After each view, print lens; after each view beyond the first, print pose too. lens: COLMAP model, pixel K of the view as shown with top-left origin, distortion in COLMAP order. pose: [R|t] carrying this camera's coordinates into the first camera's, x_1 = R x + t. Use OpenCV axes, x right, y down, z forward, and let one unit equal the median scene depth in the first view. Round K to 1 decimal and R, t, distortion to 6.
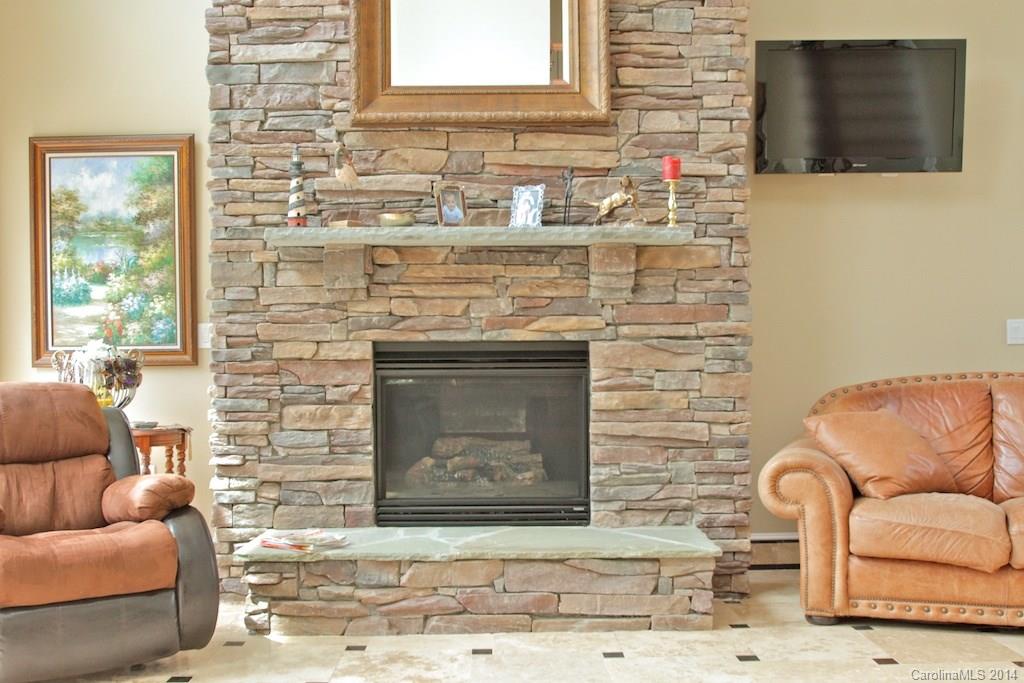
lens RADIAL K [[1104.8, 0, 523.9], [0, 1104.8, 369.5], [0, 0, 1]] dist [-0.089516, 0.000000]
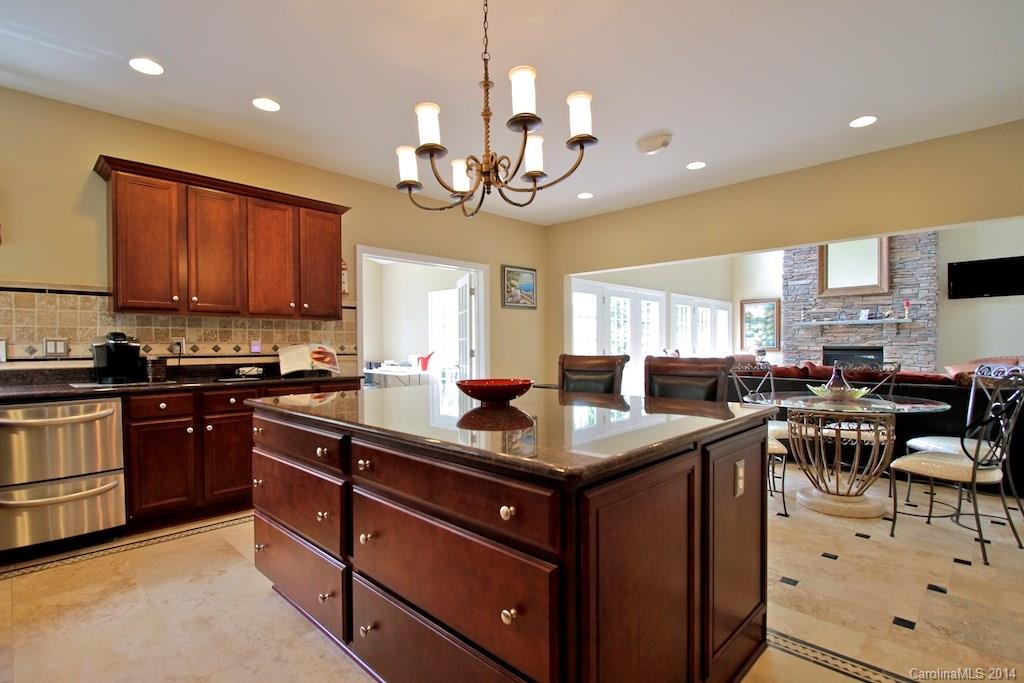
lens RADIAL K [[474.0, 0, 514.2], [0, 474.0, 356.6], [0, 0, 1]] dist [0.000031, -0.011421]
pose [[0.681495, 0.020377, -0.731539, 0.412255], [-0.008664, 0.999767, 0.019778, -0.010024], [0.731772, -0.007141, 0.681513, -1.212859]]
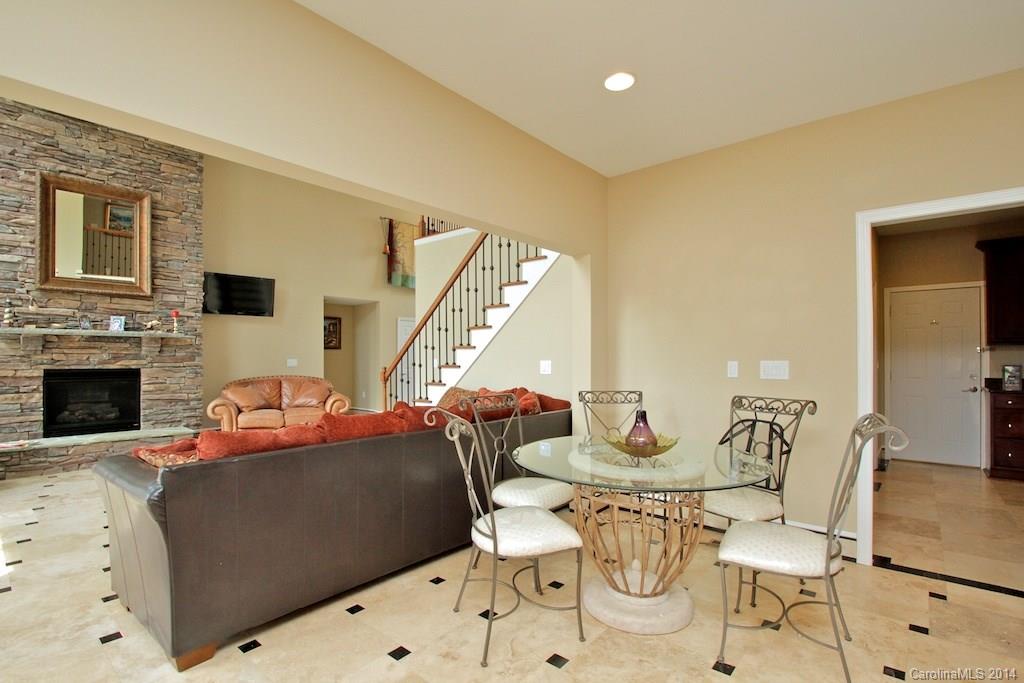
lens RADIAL K [[474.0, 0, 513.6], [0, 474.0, 354.3], [0, 0, 1]] dist [0.000031, -0.011421]
pose [[0.673379, 0.009356, 0.739239, -0.210772], [0.008422, 0.999758, -0.020324, -0.029471], [-0.739250, 0.019911, 0.673137, -0.624827]]
